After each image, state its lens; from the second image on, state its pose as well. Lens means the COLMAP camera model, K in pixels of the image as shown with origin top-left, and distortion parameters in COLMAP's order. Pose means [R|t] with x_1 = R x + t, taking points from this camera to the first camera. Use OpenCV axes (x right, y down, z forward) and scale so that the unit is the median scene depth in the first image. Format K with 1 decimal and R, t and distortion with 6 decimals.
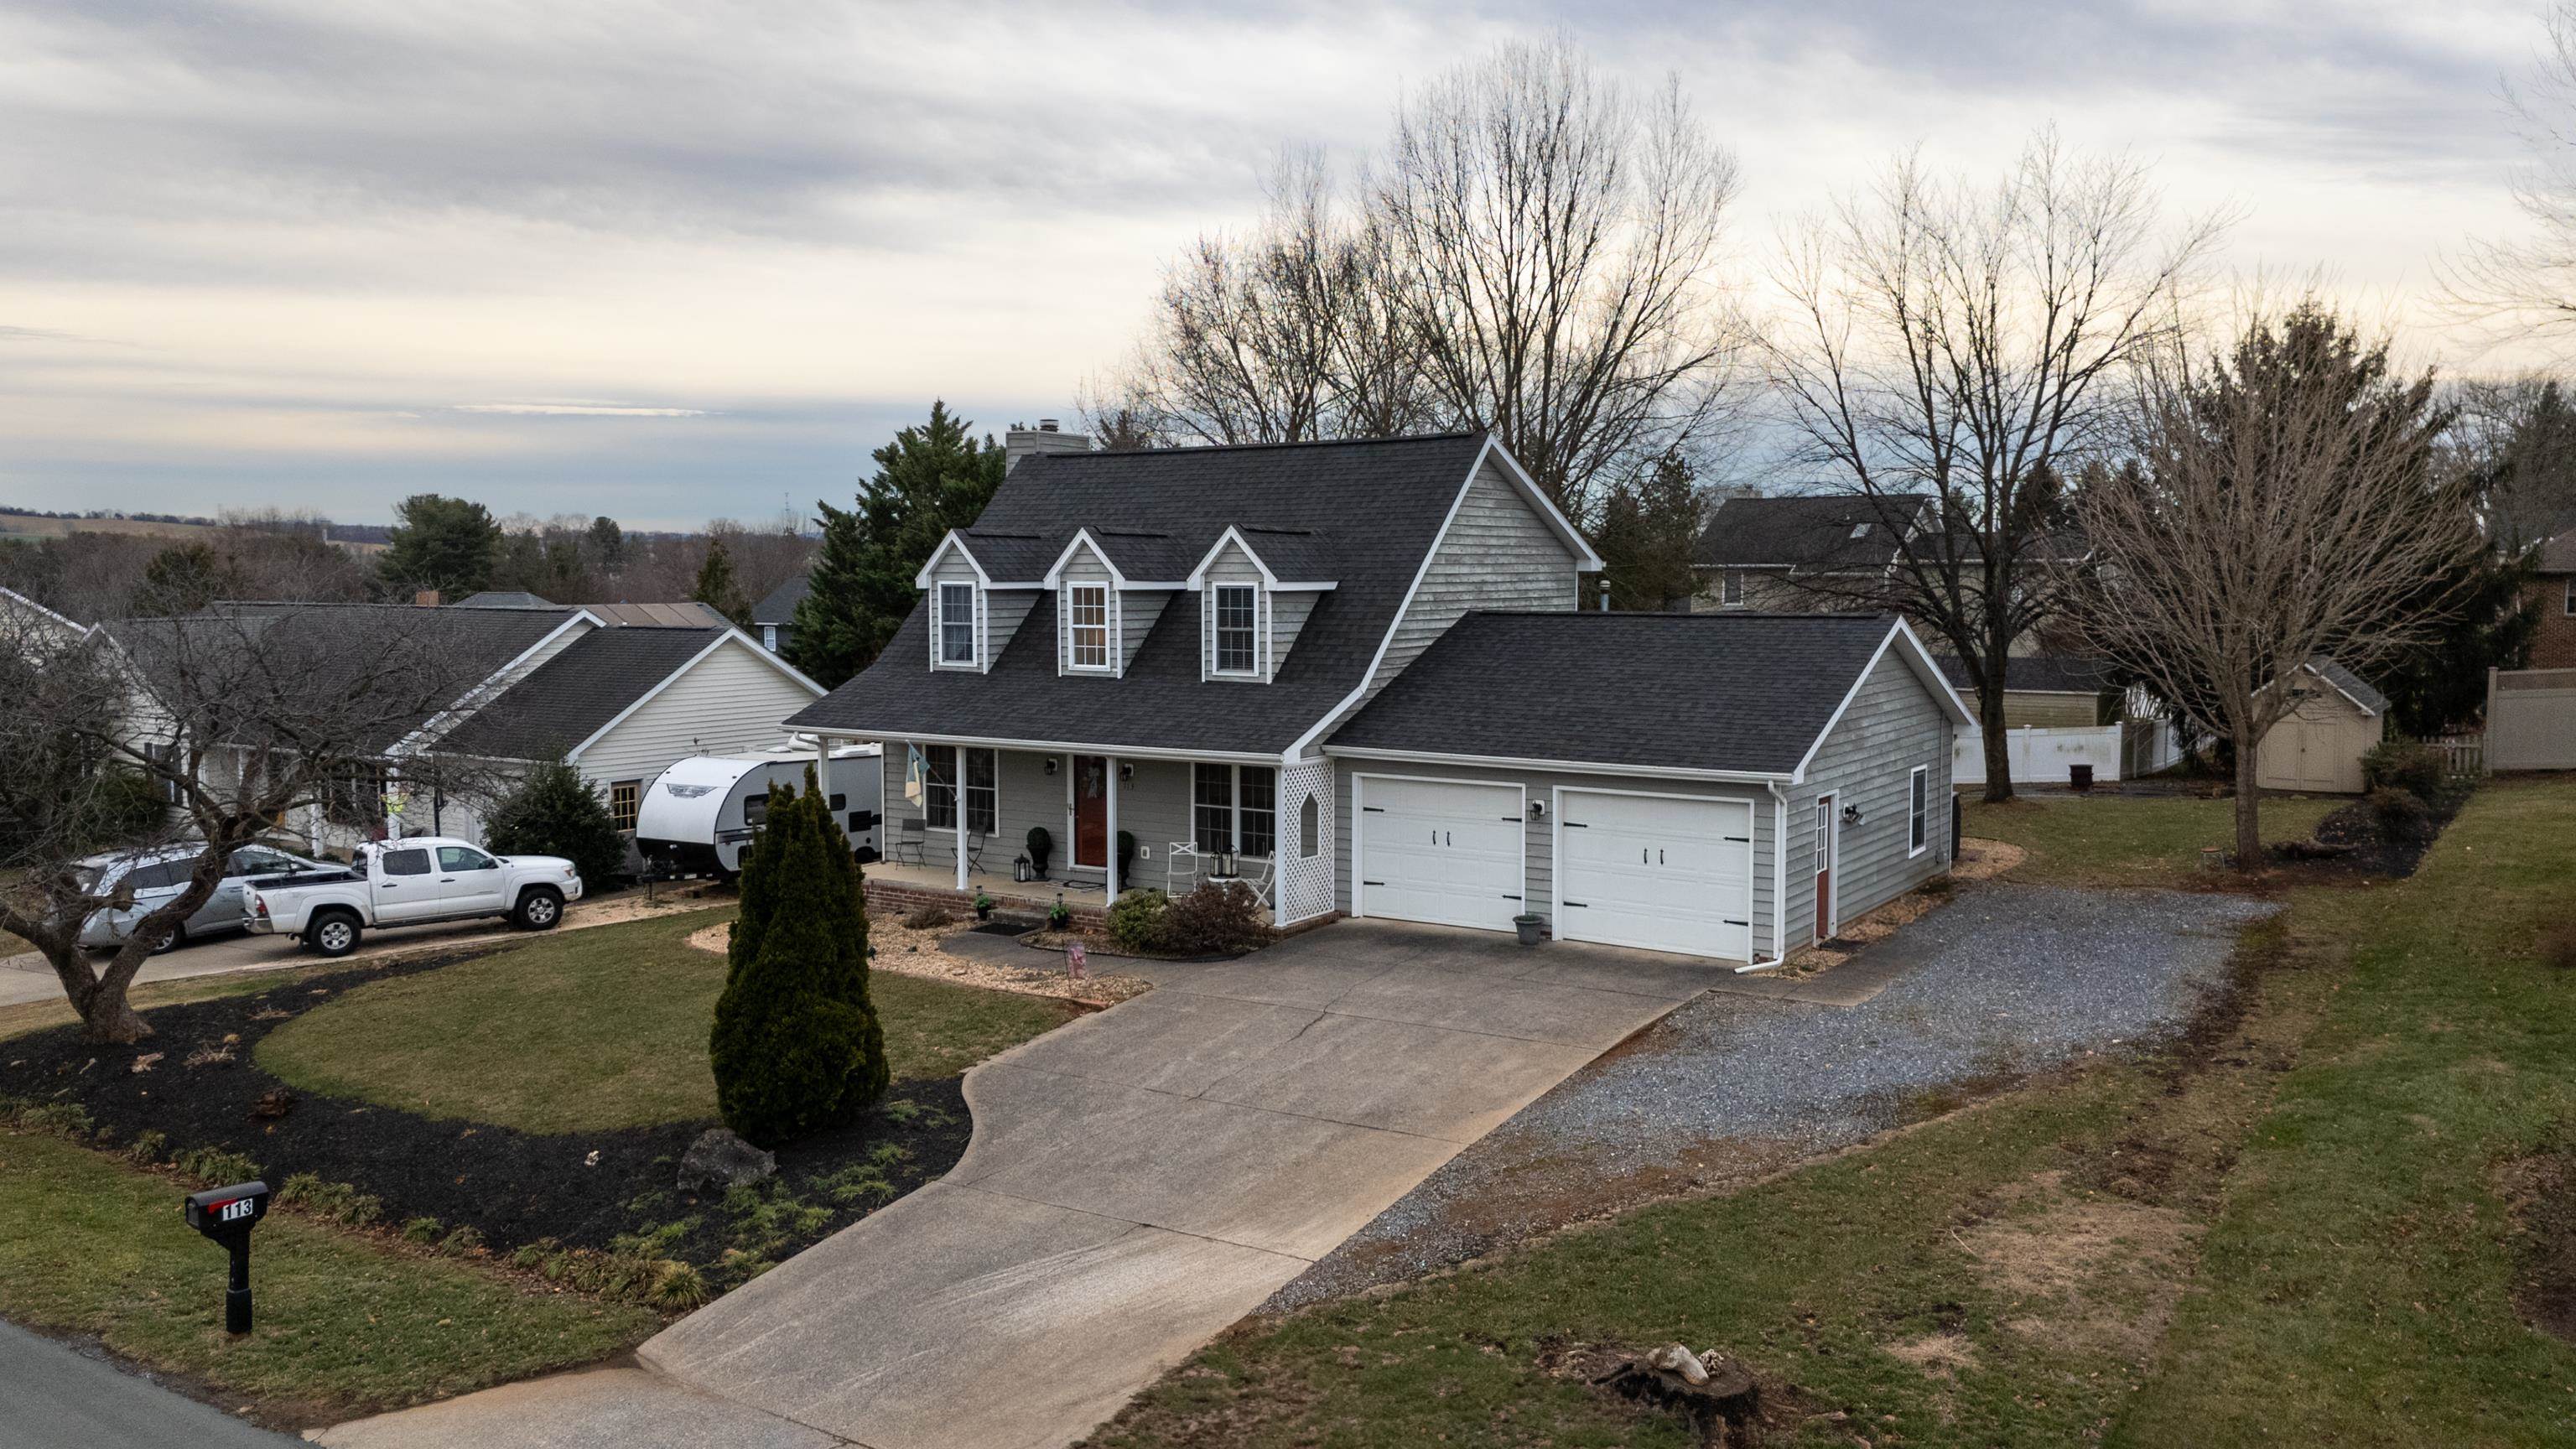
lens RADIAL K [[1895.4, 0, 1288.6], [0, 1895.4, 726.8], [0, 0, 1]] dist [0.084071, -0.089027]
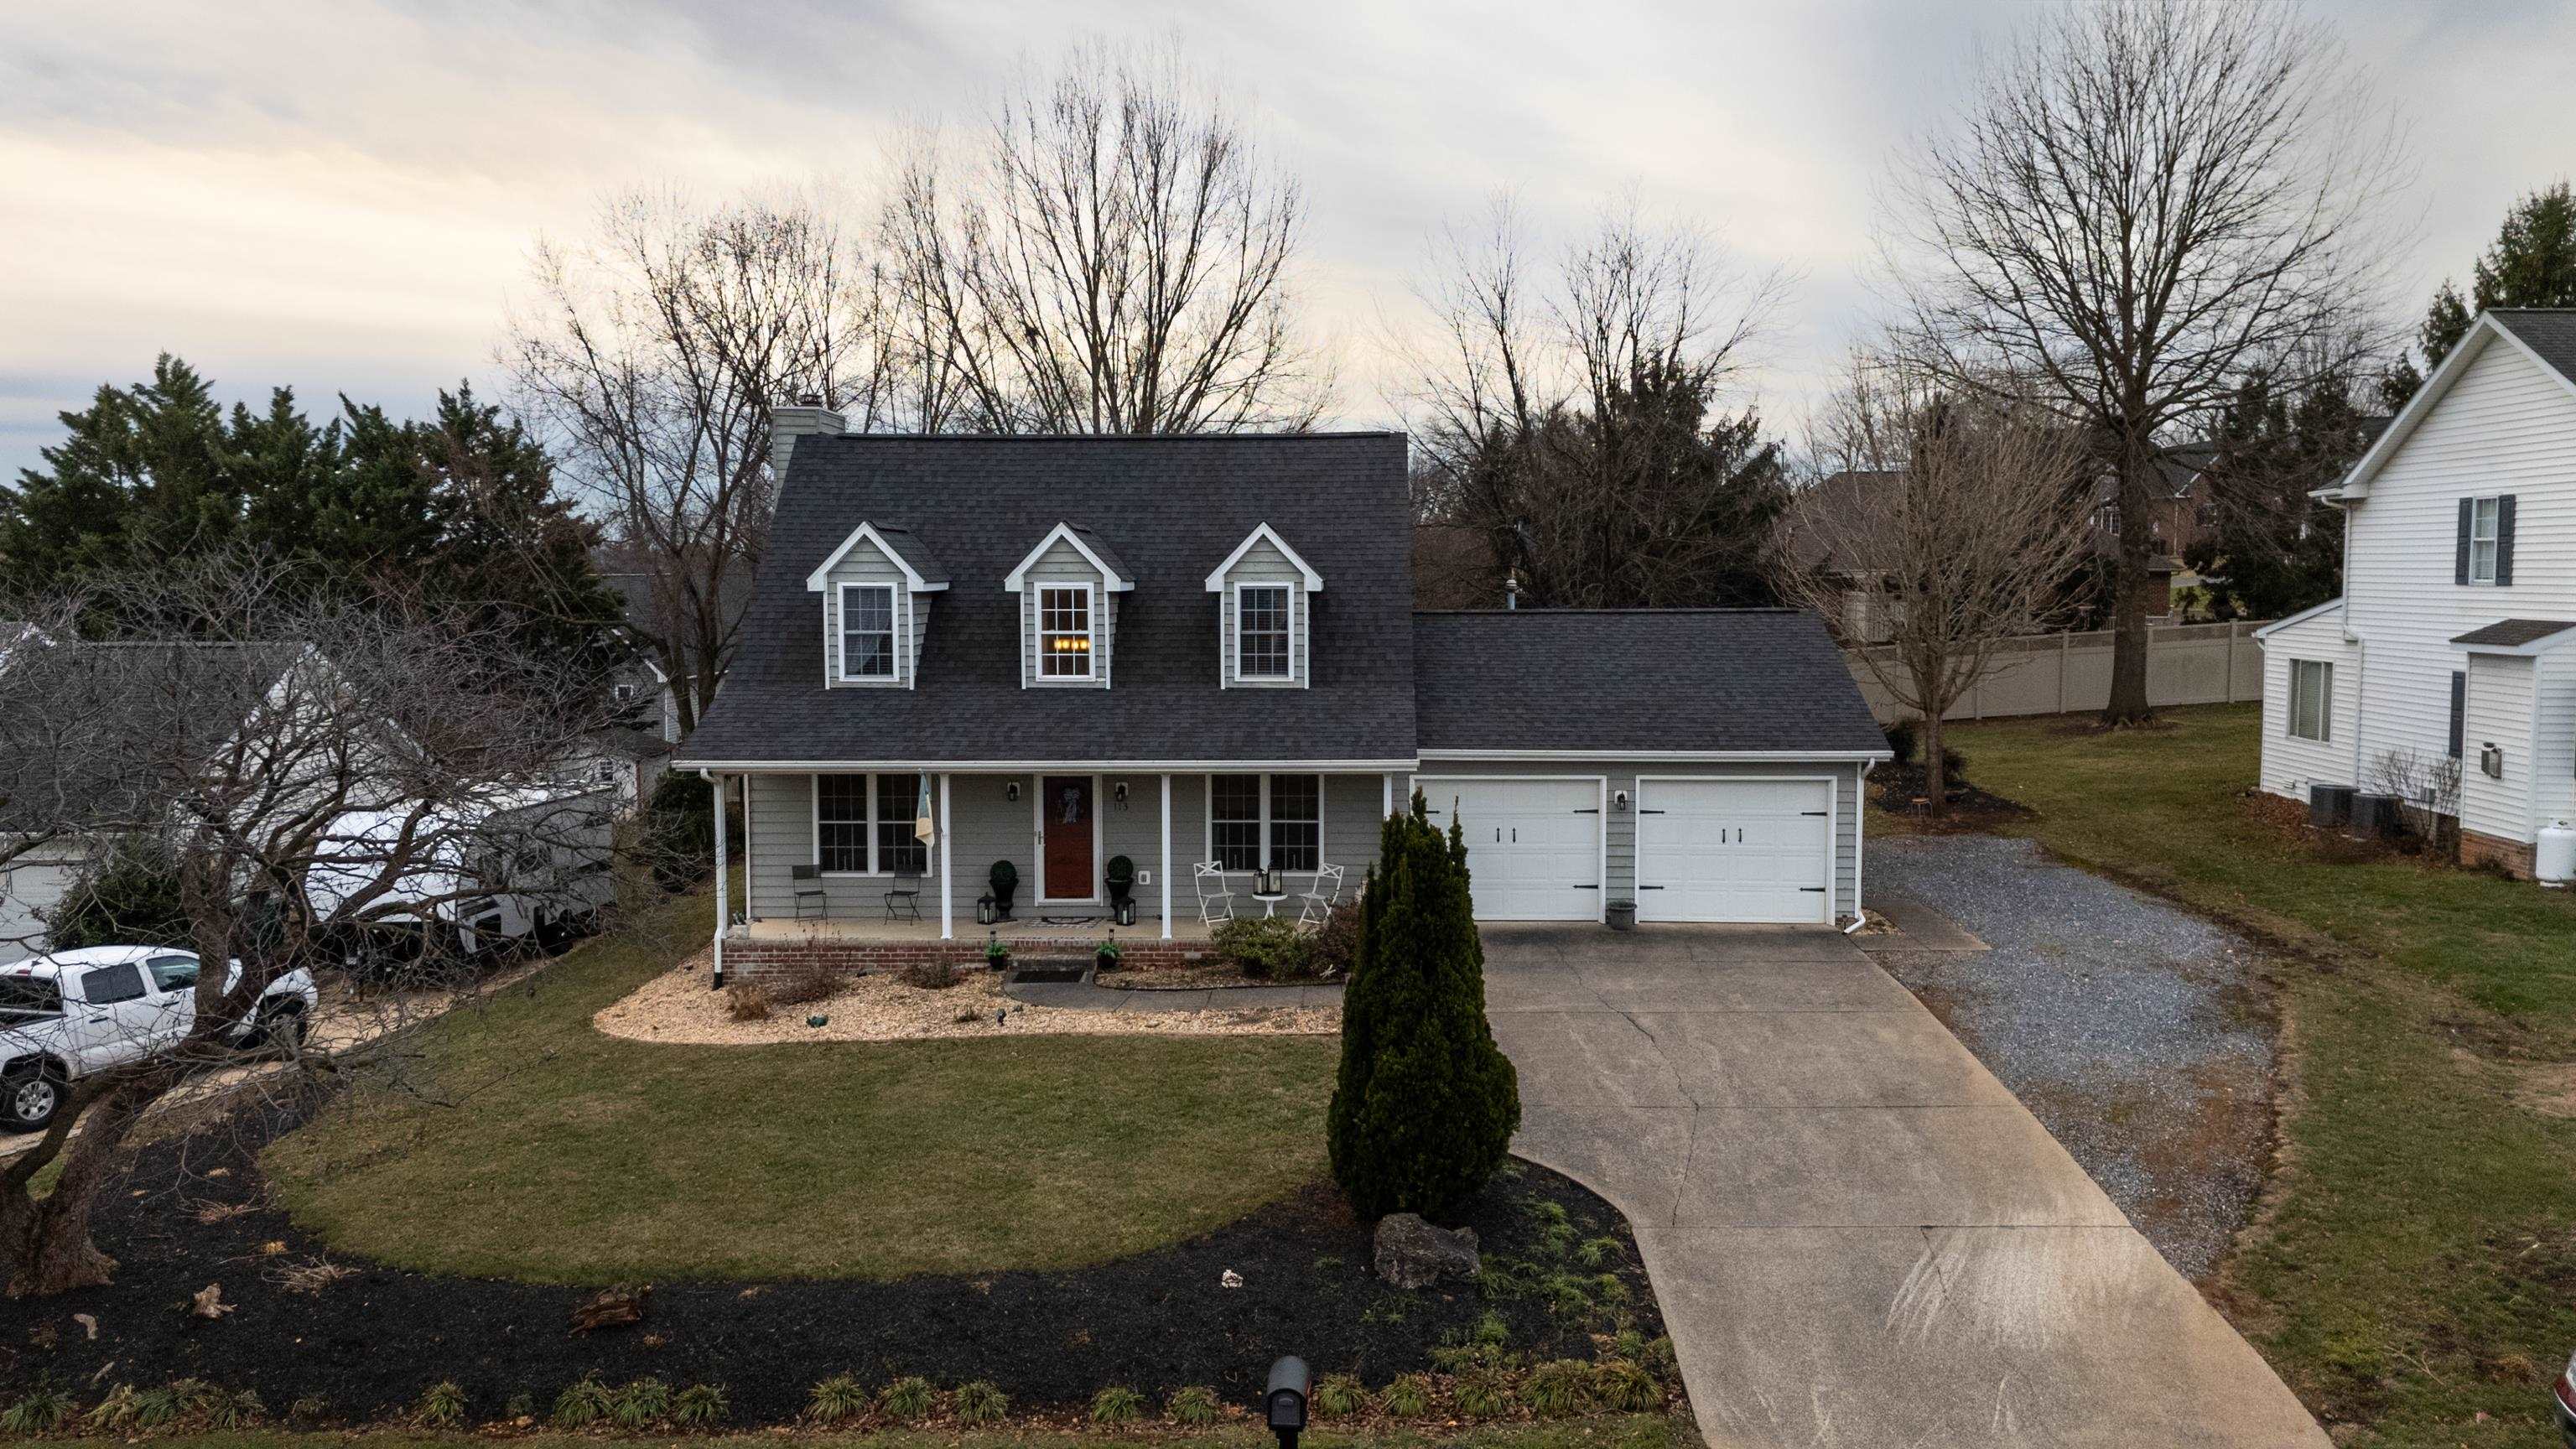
lens RADIAL K [[1895.4, 0, 1288.6], [0, 1895.4, 726.8], [0, 0, 1]] dist [0.084071, -0.089027]
pose [[0.850797, -0.044397, 0.523615, -0.543481], [0.043984, 0.998945, 0.013232, -0.017250], [-0.523650, 0.011773, 0.851852, 0.198196]]
